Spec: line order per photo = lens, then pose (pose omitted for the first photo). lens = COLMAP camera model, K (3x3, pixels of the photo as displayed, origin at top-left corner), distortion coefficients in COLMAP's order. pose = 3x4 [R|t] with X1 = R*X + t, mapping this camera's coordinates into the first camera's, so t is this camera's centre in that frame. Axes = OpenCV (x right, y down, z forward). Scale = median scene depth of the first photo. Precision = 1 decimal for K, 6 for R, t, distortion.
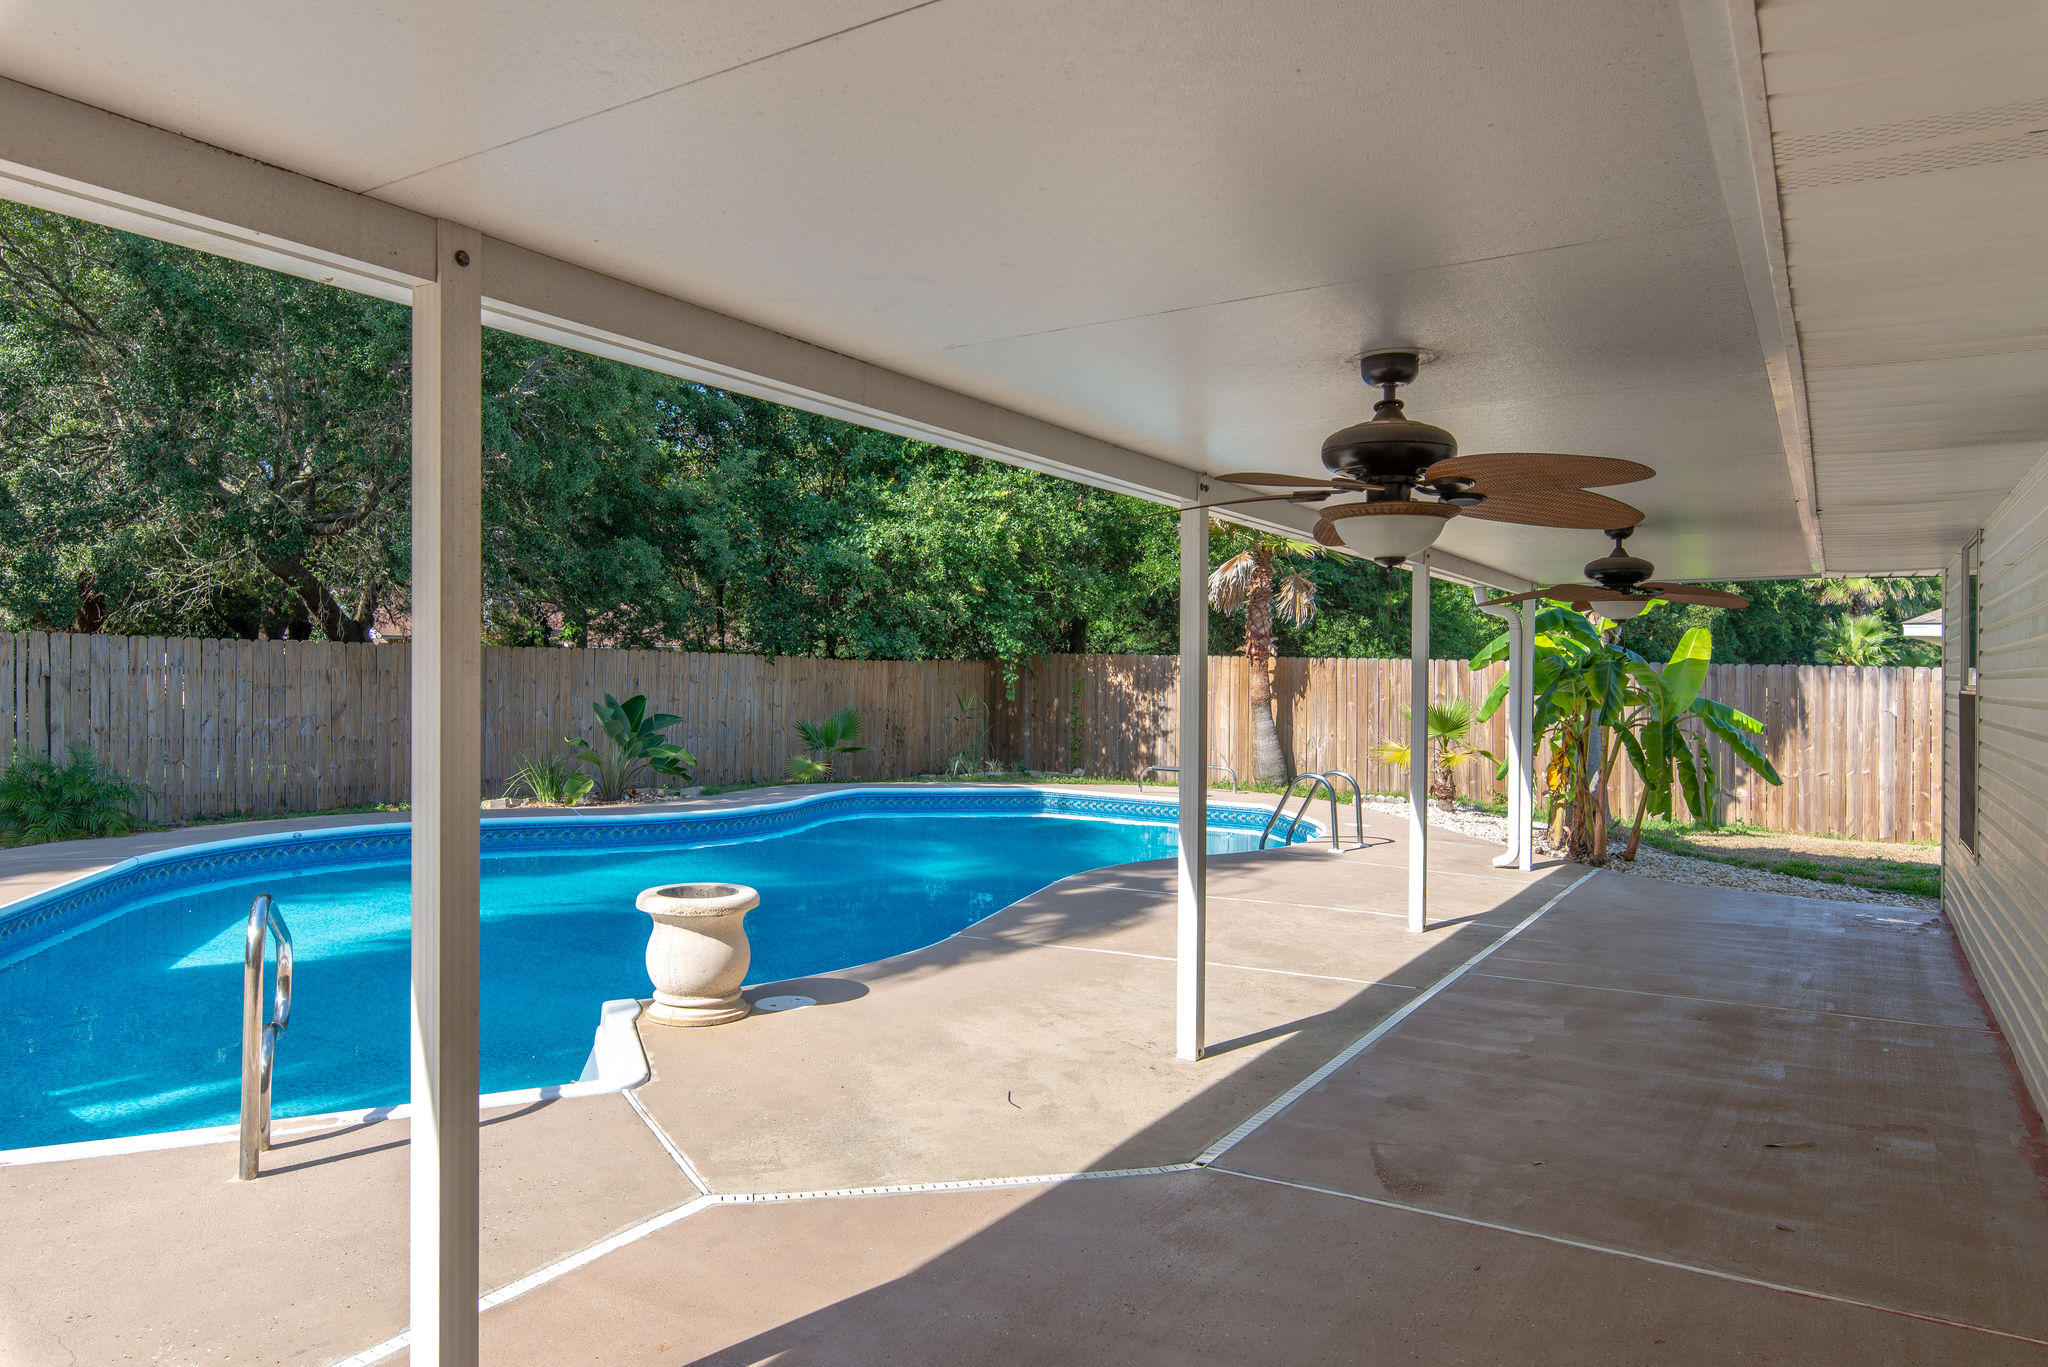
lens RADIAL K [[1310.6, 0, 1029.0], [0, 1310.6, 683.3], [0, 0, 1]] dist [0.001314, 0.000127]
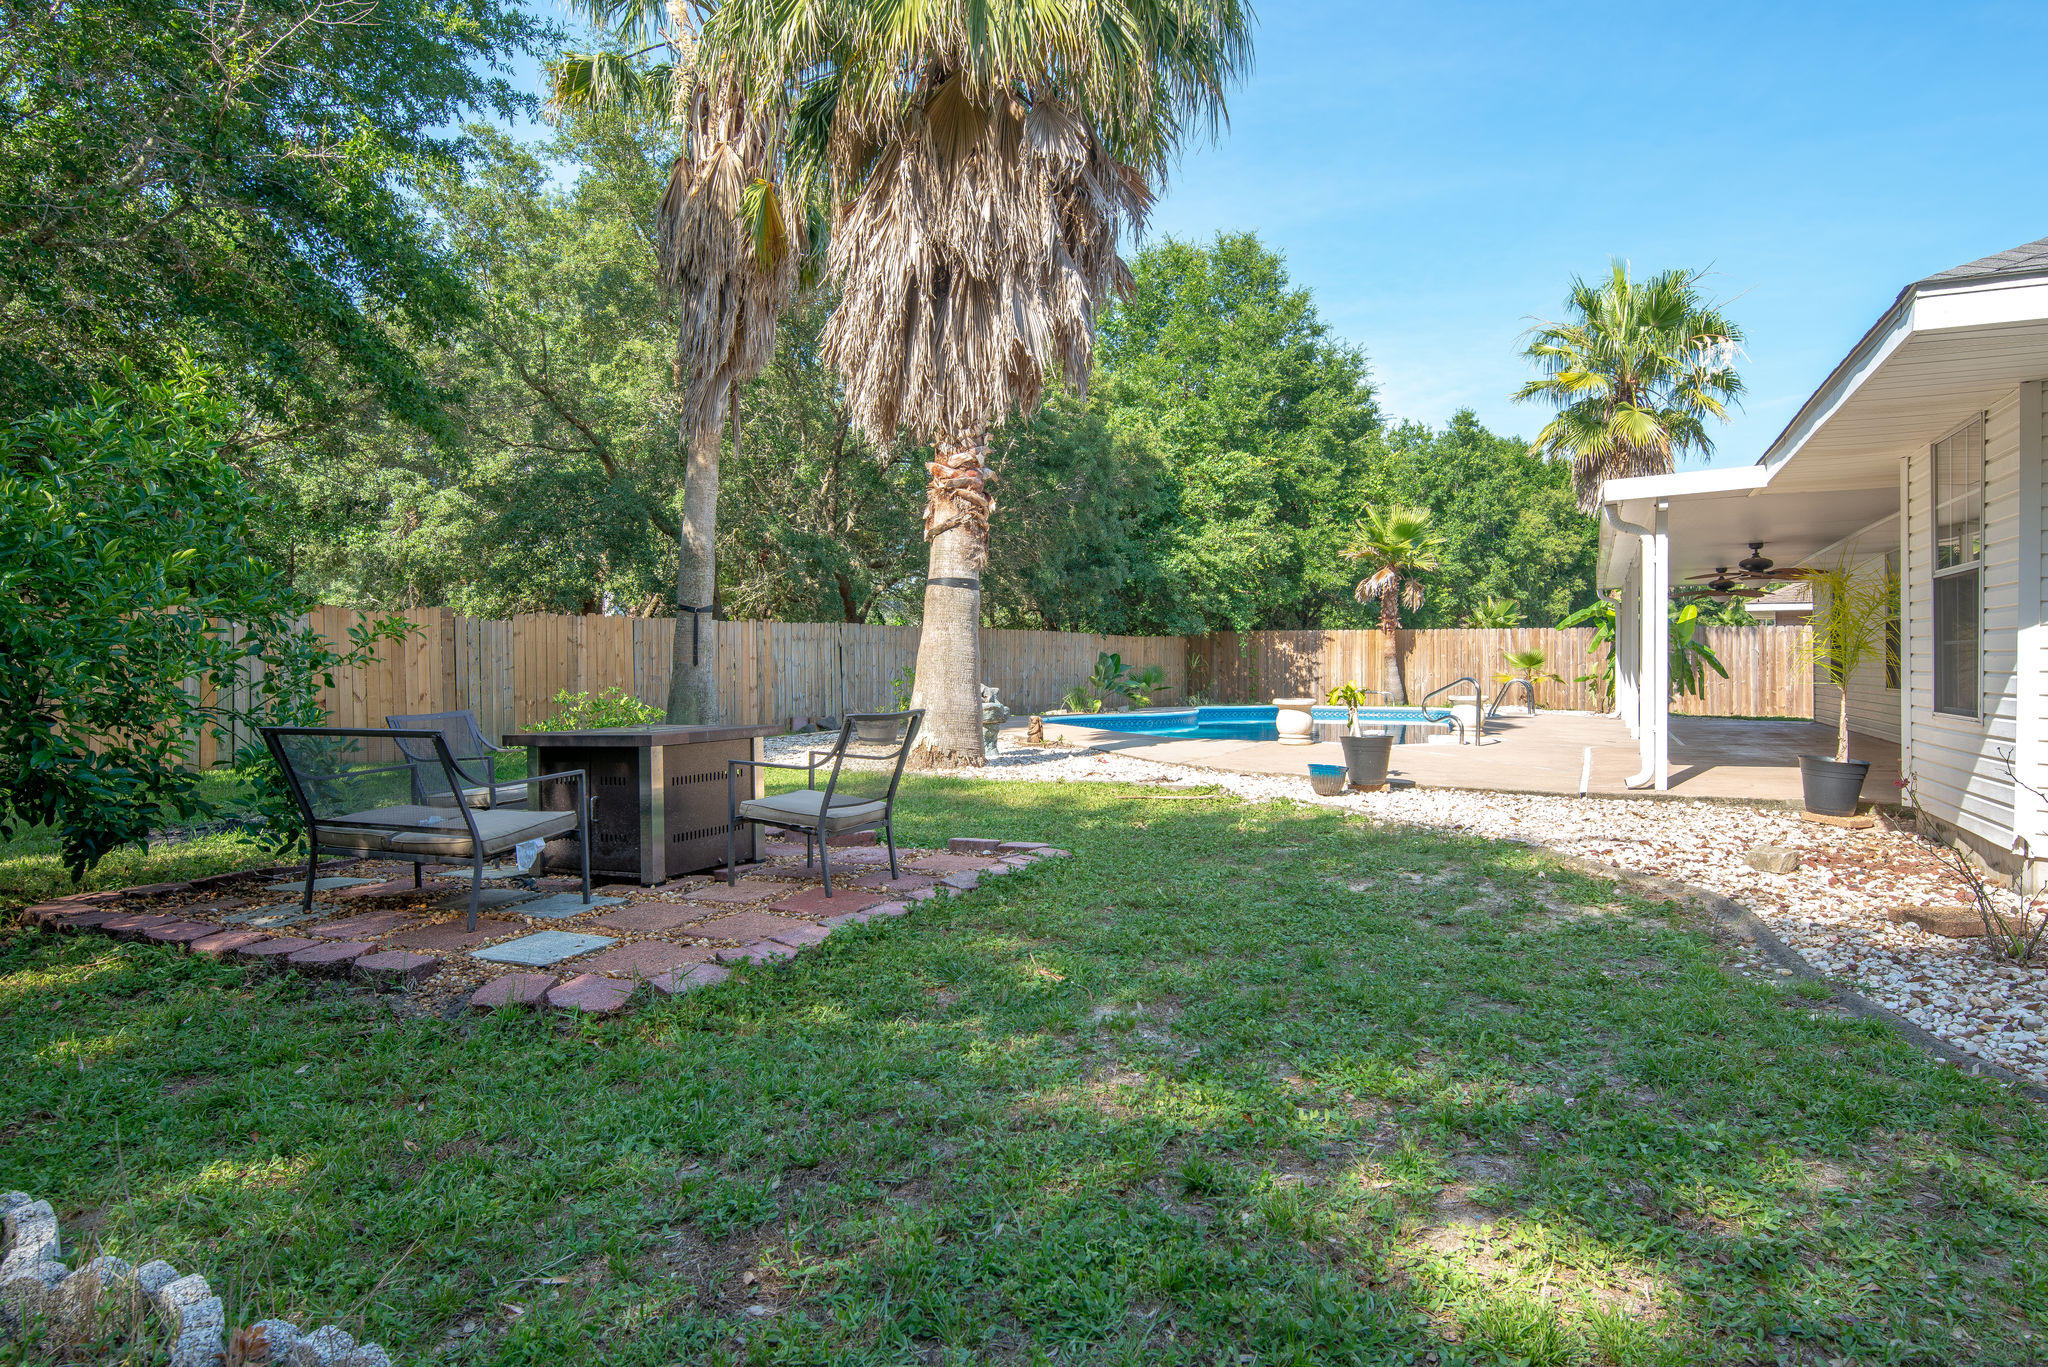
lens RADIAL K [[1189.8, 0, 1029.7], [0, 1189.8, 688.7], [0, 0, 1]] dist [-0.001871, 0.005456]
pose [[0.993276, -0.021696, 0.113719, -0.491742], [0.019838, 0.999651, 0.017451, 0.021301], [-0.114058, -0.015077, 0.993360, -0.502437]]
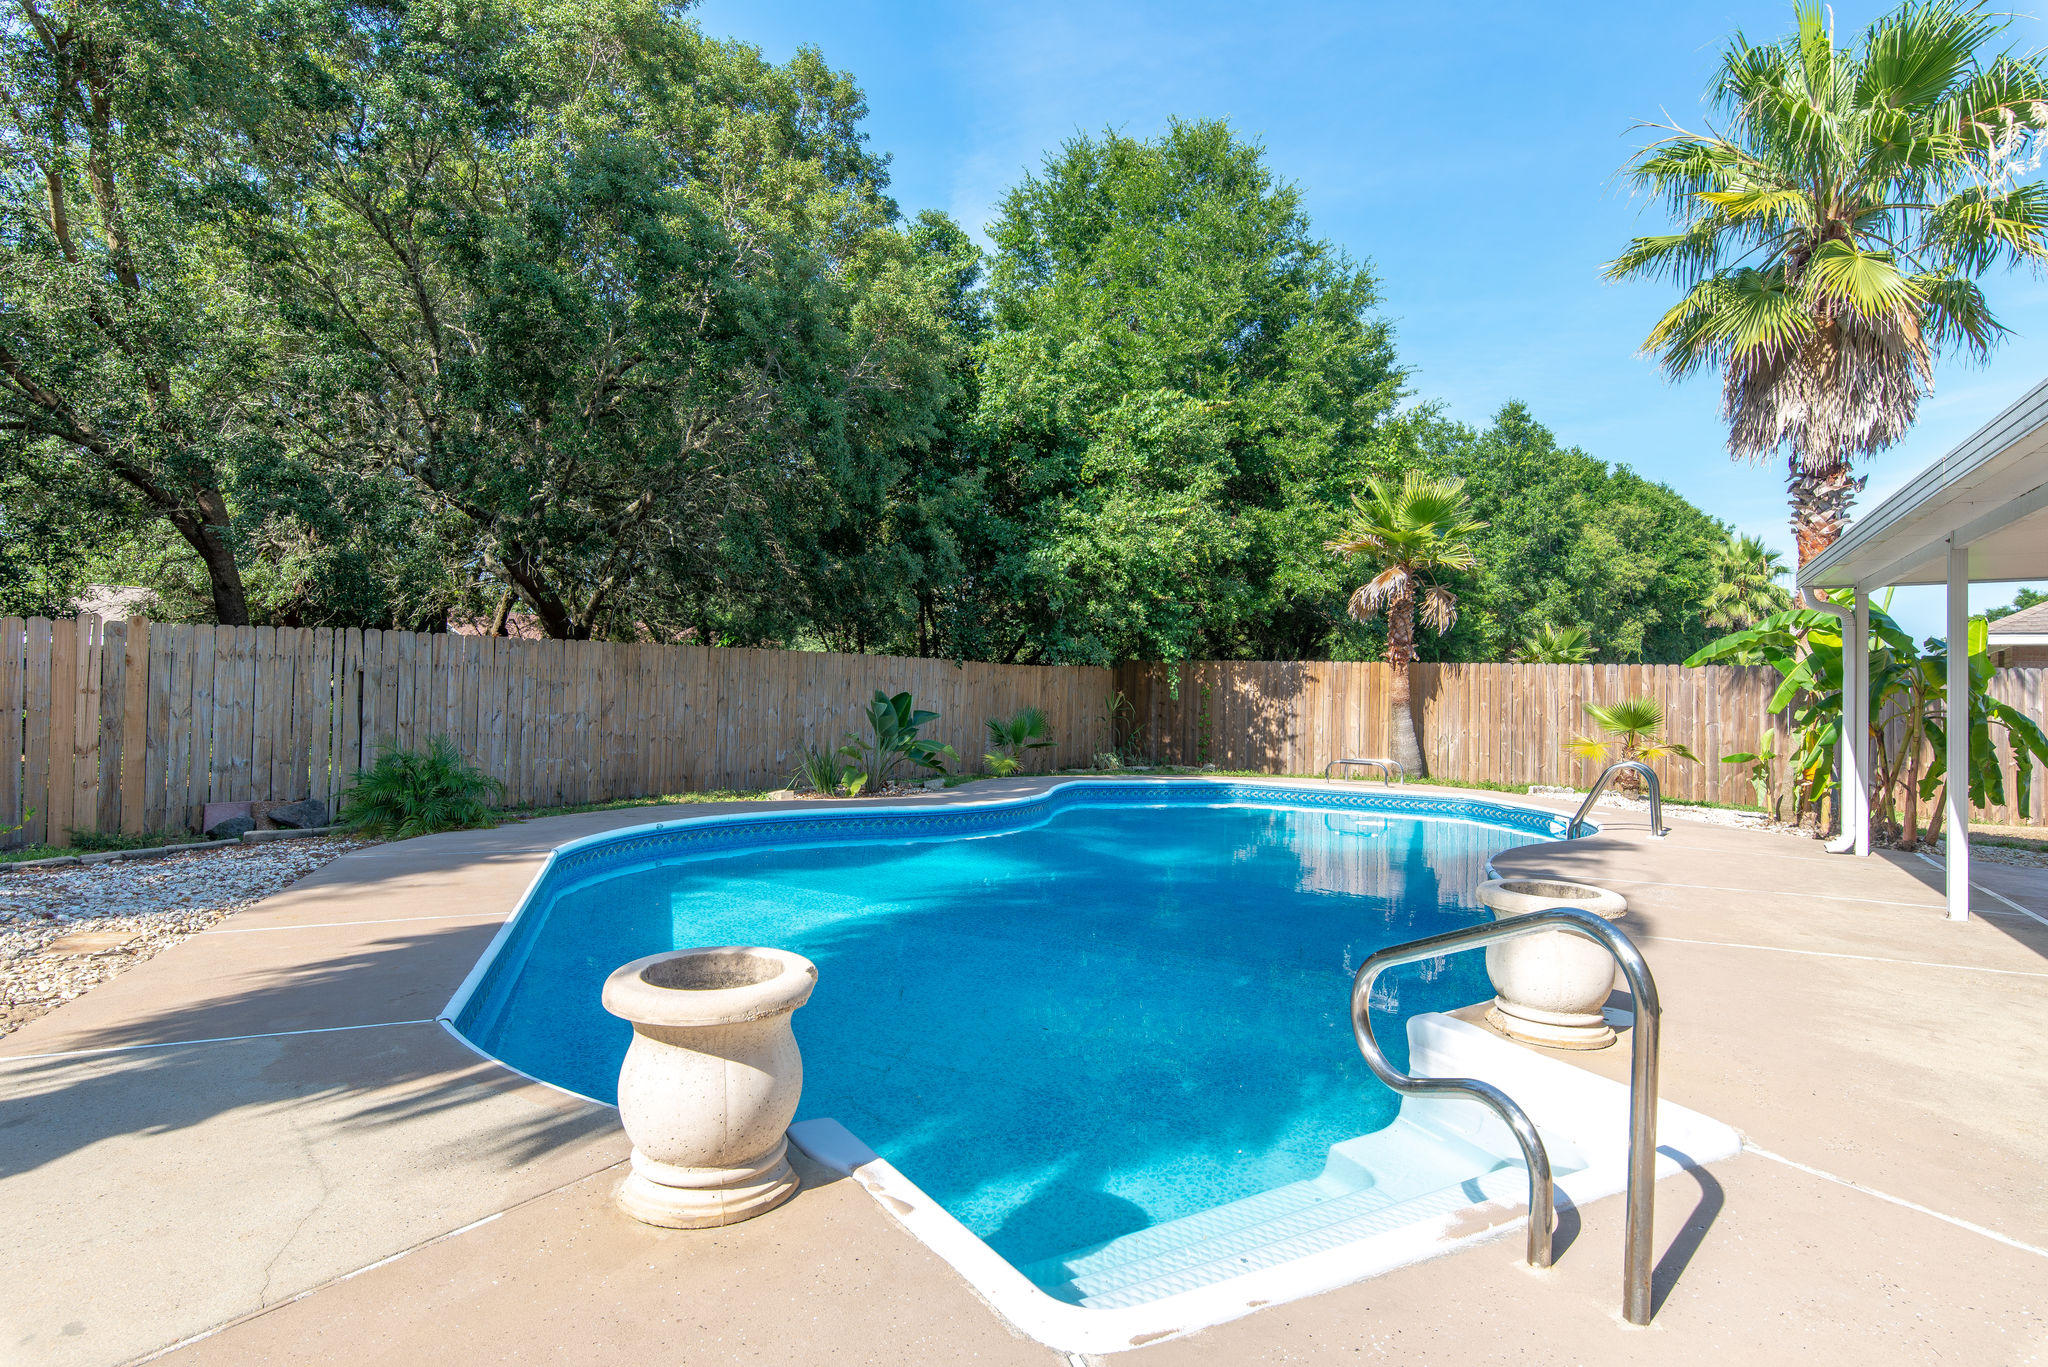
lens RADIAL K [[1098.4, 0, 1008.9], [0, 1098.4, 676.0], [0, 0, 1]] dist [0.002459, -0.003224]
pose [[0.999271, 0.001460, 0.038159, -0.203077], [-0.000741, 0.999822, -0.018849, 0.010303], [-0.038180, 0.018807, 0.999094, 0.091727]]
